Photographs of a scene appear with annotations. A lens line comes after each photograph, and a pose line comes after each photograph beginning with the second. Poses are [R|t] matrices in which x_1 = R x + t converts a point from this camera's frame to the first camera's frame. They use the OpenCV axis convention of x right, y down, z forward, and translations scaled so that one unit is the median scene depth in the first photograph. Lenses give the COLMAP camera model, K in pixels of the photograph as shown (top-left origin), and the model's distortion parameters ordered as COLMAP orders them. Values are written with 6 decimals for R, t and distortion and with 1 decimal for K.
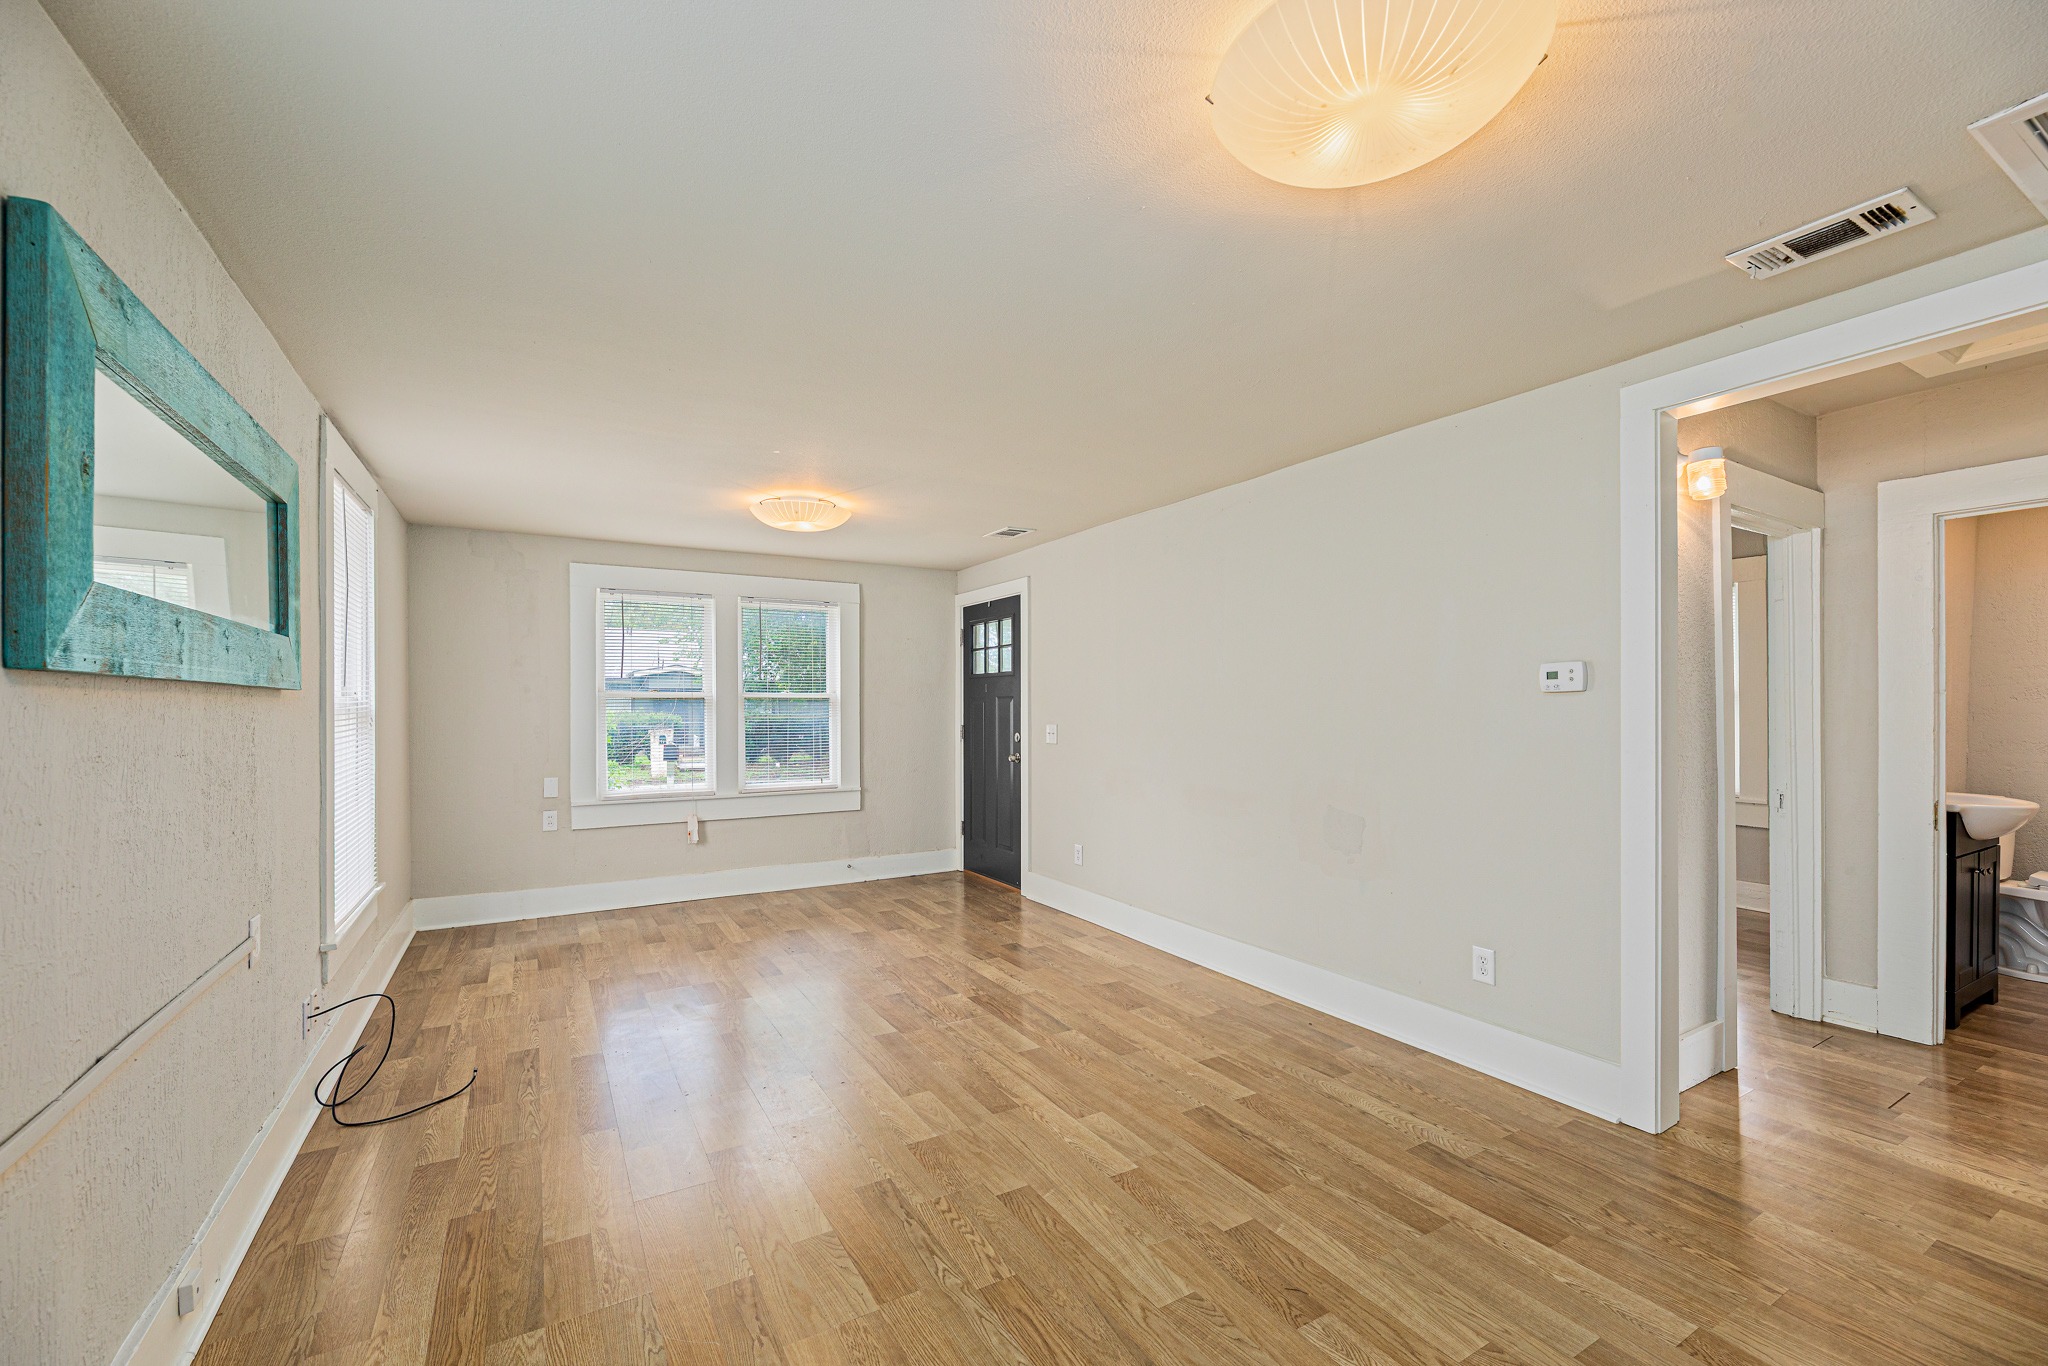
lens RADIAL K [[835.7, 0, 1021.8], [0, 835.7, 715.8], [0, 0, 1]] dist [0.004245, -0.000019]
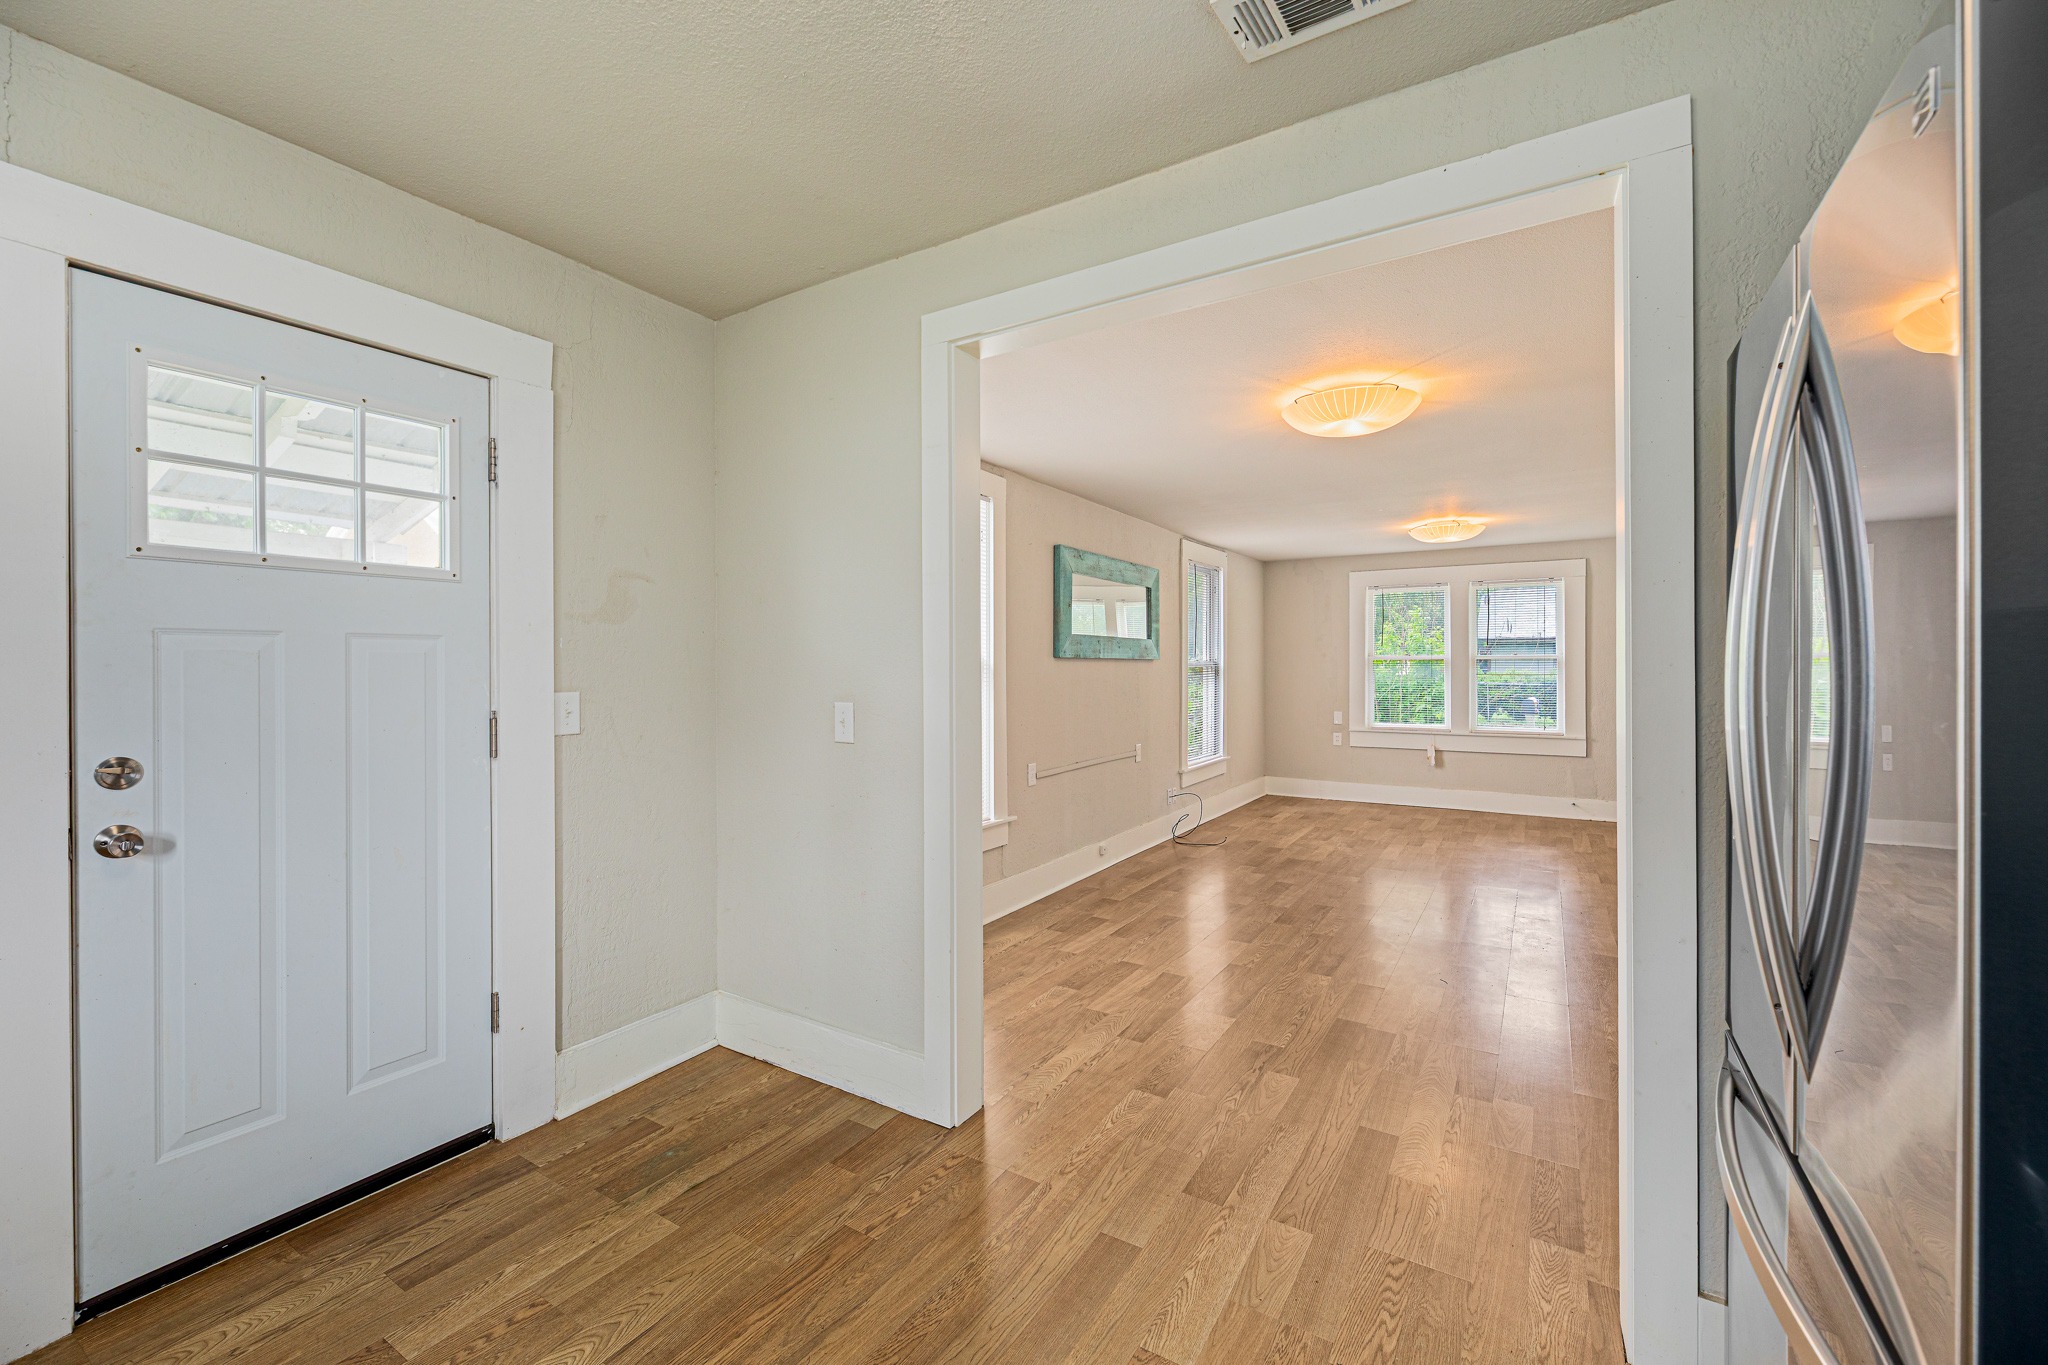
lens RADIAL K [[841.0, 0, 1013.0], [0, 841.0, 672.3], [0, 0, 1]] dist [0.004005, -0.000526]
pose [[0.452854, 0.006672, -0.891559, 0.548172], [-0.008932, 0.999956, 0.002947, 0.001608], [0.891540, 0.006629, 0.452894, -0.244868]]
